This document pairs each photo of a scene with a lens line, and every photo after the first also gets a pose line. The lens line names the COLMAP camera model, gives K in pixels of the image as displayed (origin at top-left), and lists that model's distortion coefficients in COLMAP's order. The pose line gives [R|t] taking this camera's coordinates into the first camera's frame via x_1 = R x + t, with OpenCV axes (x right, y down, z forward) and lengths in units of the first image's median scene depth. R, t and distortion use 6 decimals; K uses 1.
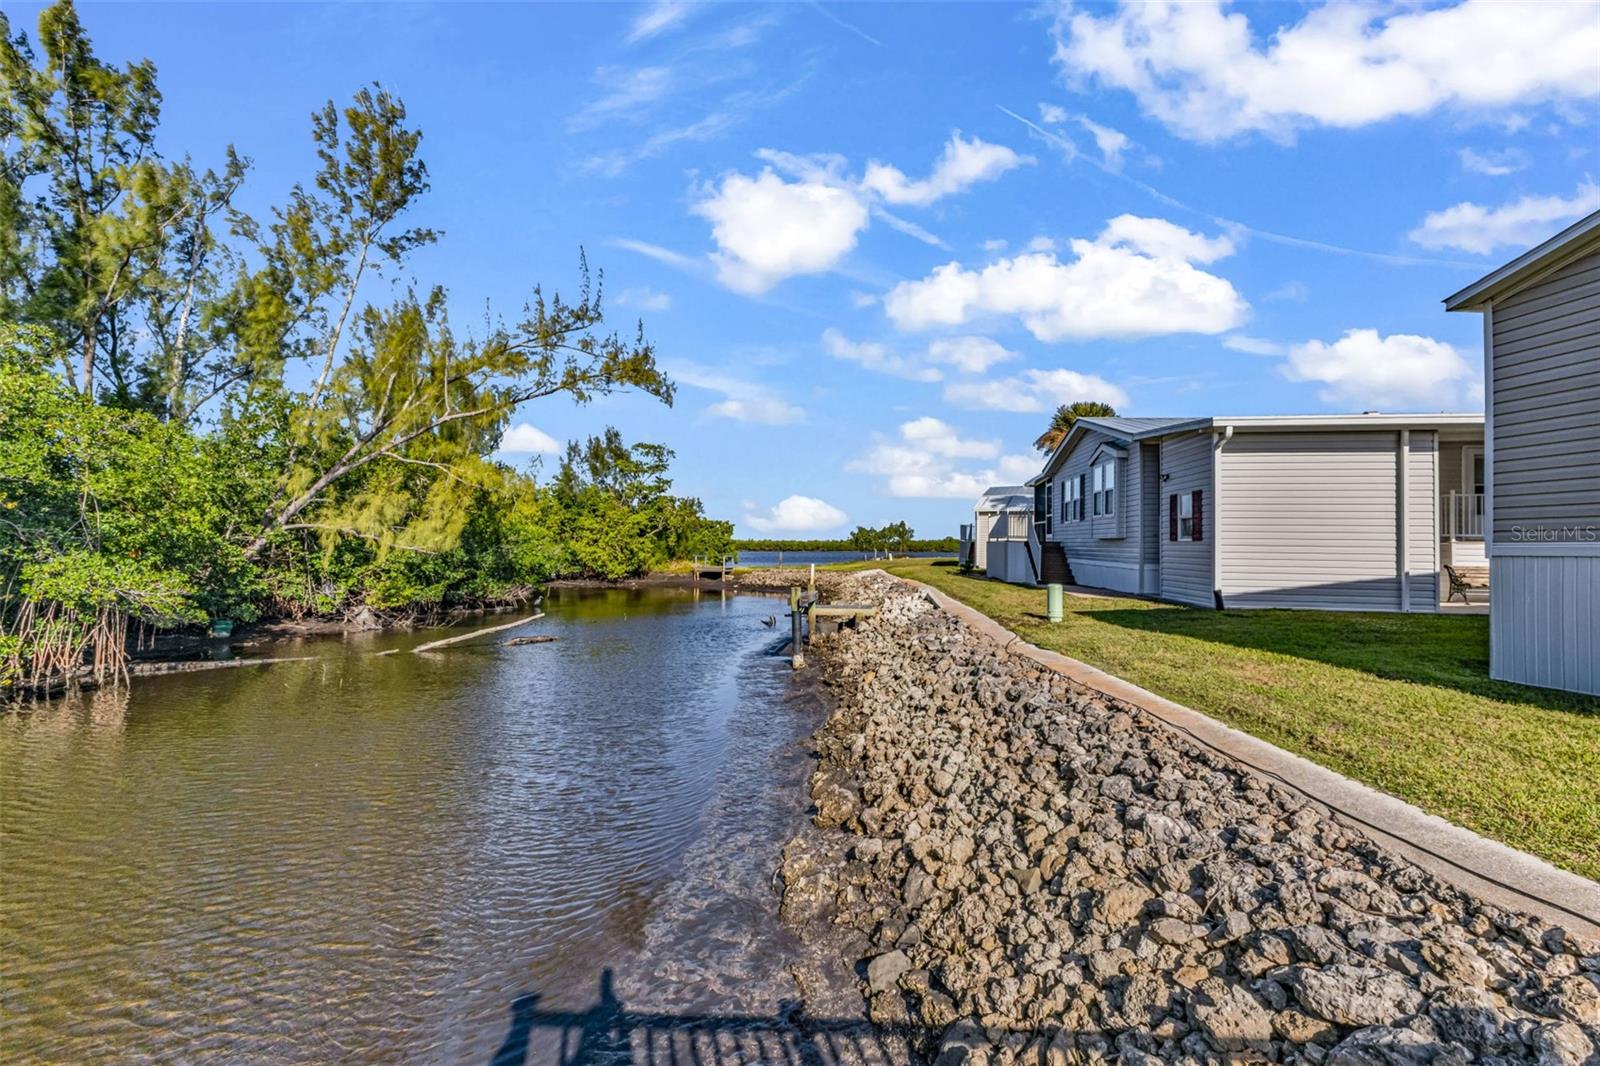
lens RADIAL K [[705.0, 0, 807.0], [0, 705.0, 536.5], [0, 0, 1]] dist [0.002204, 0.000023]
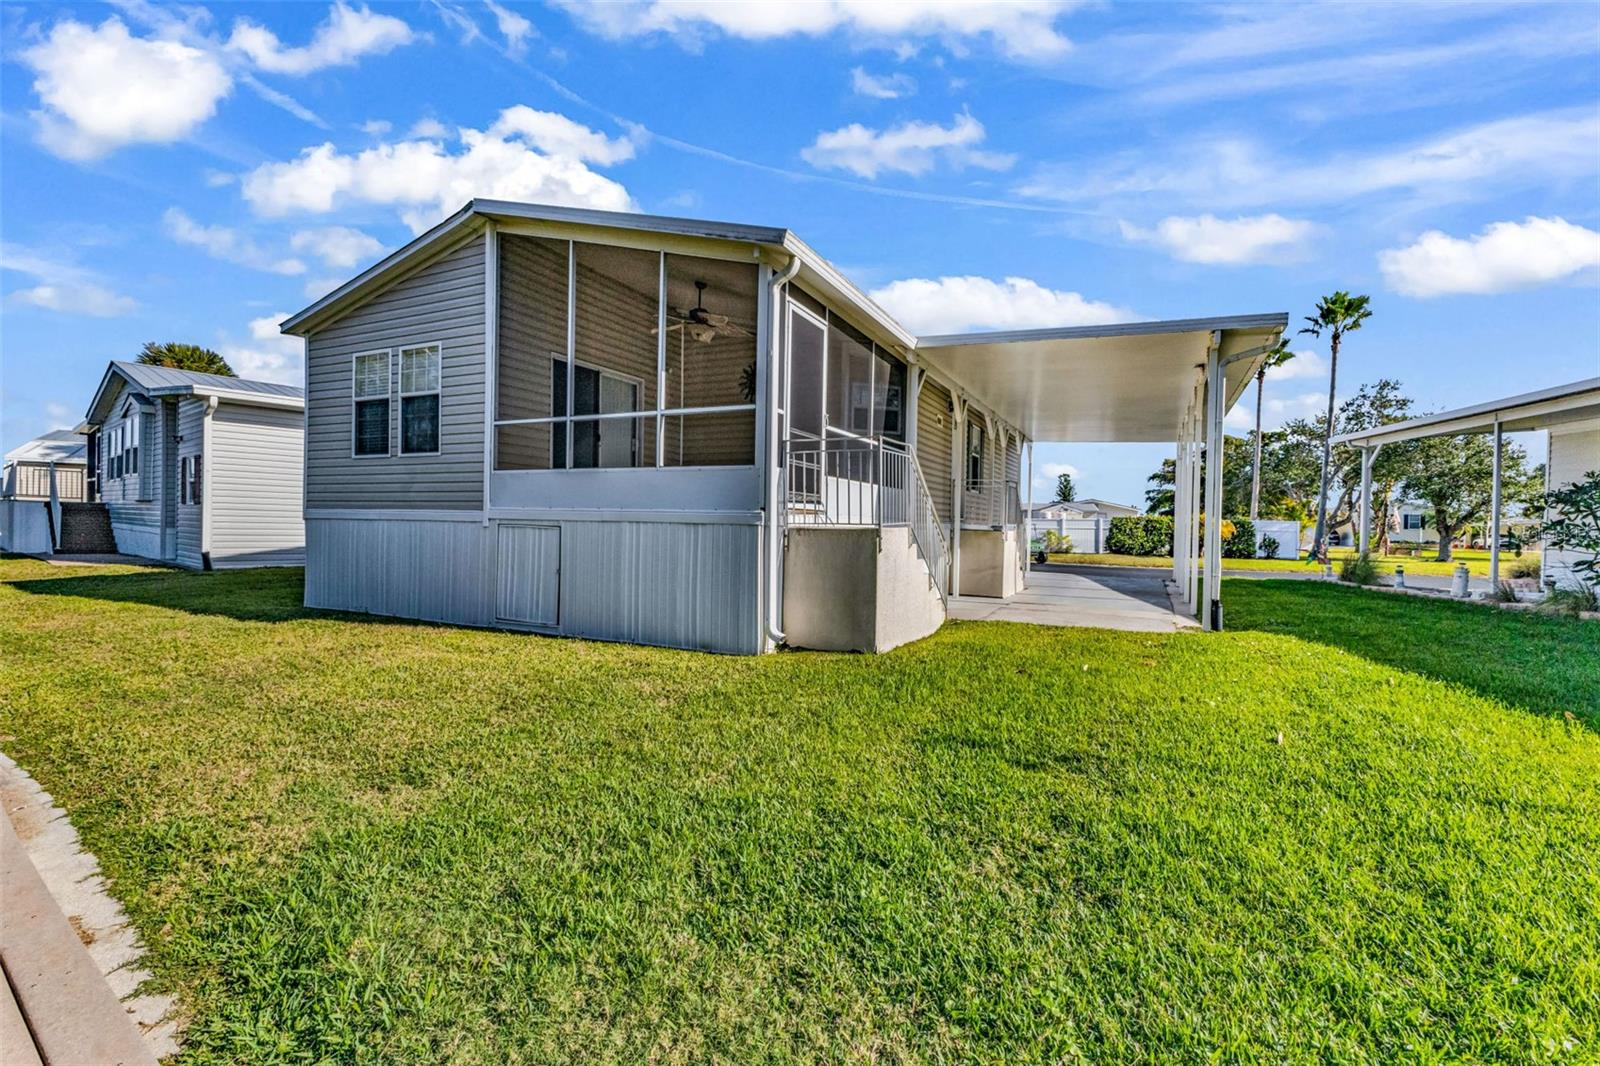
lens RADIAL K [[705.0, 0, 807.0], [0, 705.0, 536.5], [0, 0, 1]] dist [0.002204, 0.000023]
pose [[0.541118, -0.006087, 0.840925, 0.145523], [-0.030846, 0.999157, 0.027082, -0.002206], [-0.840381, -0.040594, 0.540474, -0.246896]]
